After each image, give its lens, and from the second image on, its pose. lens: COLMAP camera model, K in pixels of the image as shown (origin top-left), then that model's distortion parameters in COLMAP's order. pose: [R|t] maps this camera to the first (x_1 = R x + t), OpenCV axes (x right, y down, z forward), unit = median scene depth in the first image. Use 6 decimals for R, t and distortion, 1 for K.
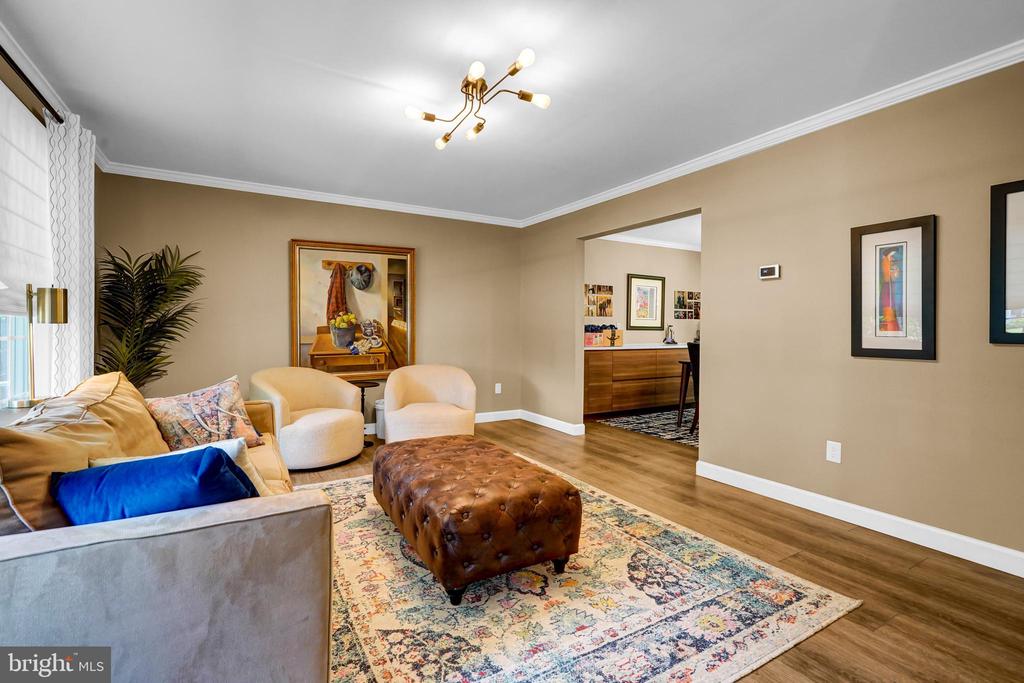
lens RADIAL K [[462.7, 0, 518.5], [0, 462.7, 327.8], [0, 0, 1]] dist [-0.000306, 0.000121]
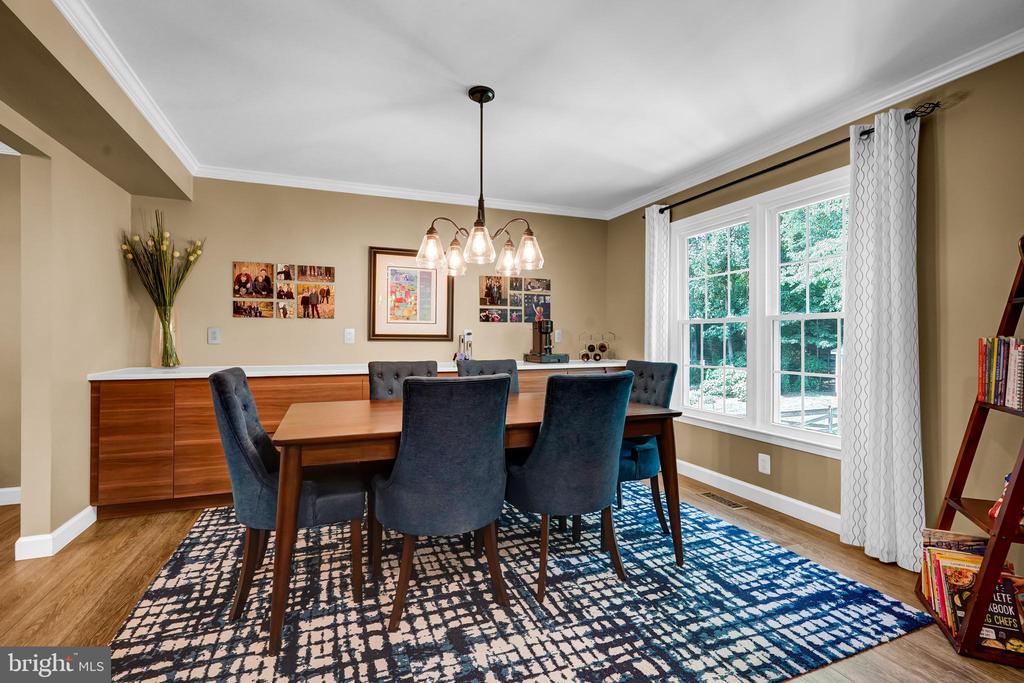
lens RADIAL K [[465.7, 0, 512.0], [0, 465.7, 341.5], [0, 0, 1]] dist [0.000916, 0.000400]
pose [[0.985600, -0.004440, -0.169034, 0.494503], [0.004891, 0.999986, 0.002250, 0.005381], [0.169022, -0.003044, 0.985608, 0.412042]]
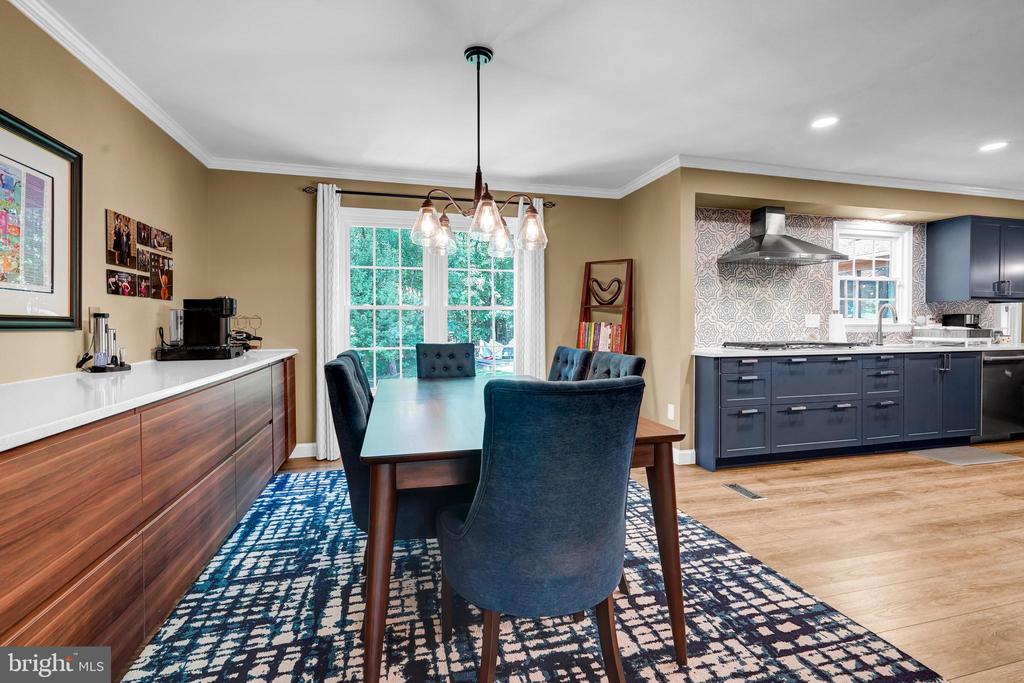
lens RADIAL K [[470.4, 0, 510.1], [0, 470.4, 337.0], [0, 0, 1]] dist [-0.002357, -0.000003]
pose [[0.290602, -0.034216, 0.956232, 0.099992], [0.008689, 0.999414, 0.033120, 0.002952], [-0.956805, -0.001316, 0.290729, 0.640801]]
